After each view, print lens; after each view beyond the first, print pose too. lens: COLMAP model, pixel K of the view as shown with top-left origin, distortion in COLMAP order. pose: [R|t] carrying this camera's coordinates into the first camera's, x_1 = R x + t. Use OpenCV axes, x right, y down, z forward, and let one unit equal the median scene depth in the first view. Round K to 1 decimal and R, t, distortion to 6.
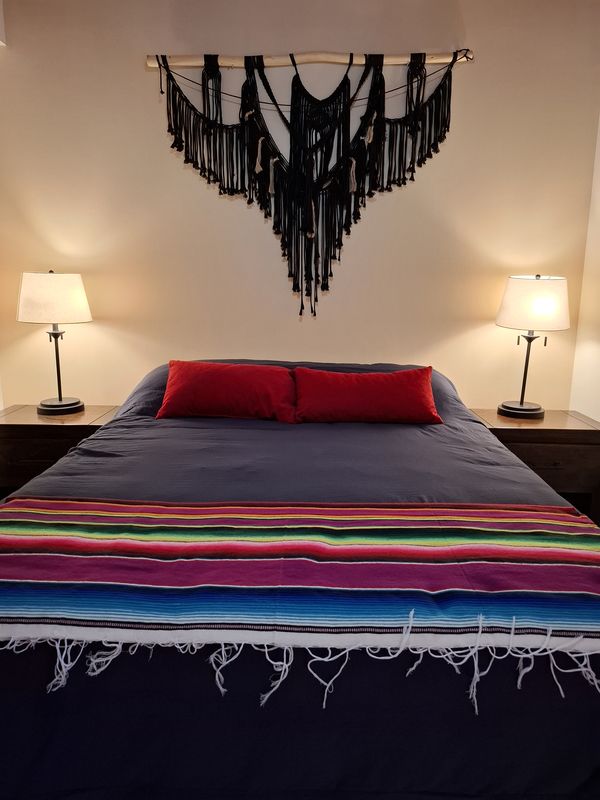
lens RADIAL K [[564.9, 0, 301.9], [0, 564.9, 396.0], [0, 0, 1]] dist [0.078493, -0.091909]
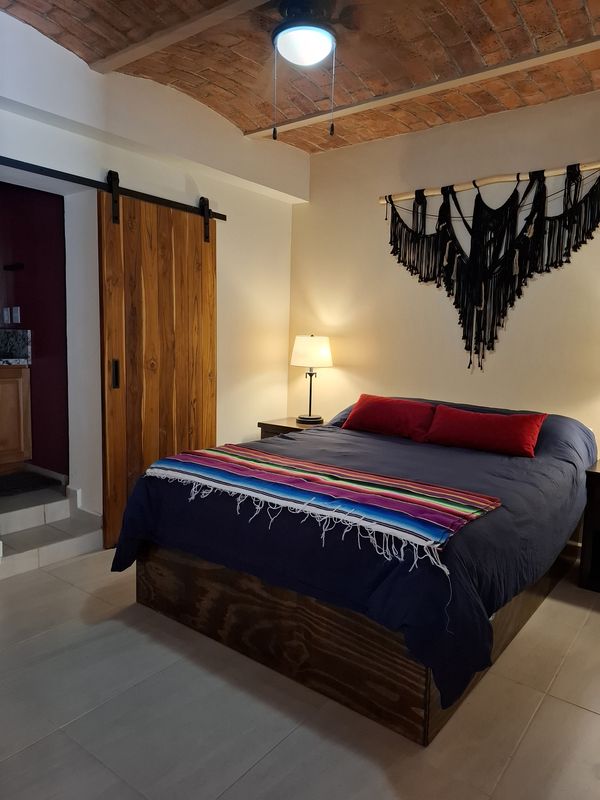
lens RADIAL K [[564.9, 0, 304.5], [0, 564.9, 401.6], [0, 0, 1]] dist [0.078493, -0.091909]
pose [[0.804297, 0.078065, -0.589078, 0.493252], [-0.128246, 0.990775, -0.043802, 0.040057], [0.580224, 0.110777, 0.806888, -0.277489]]
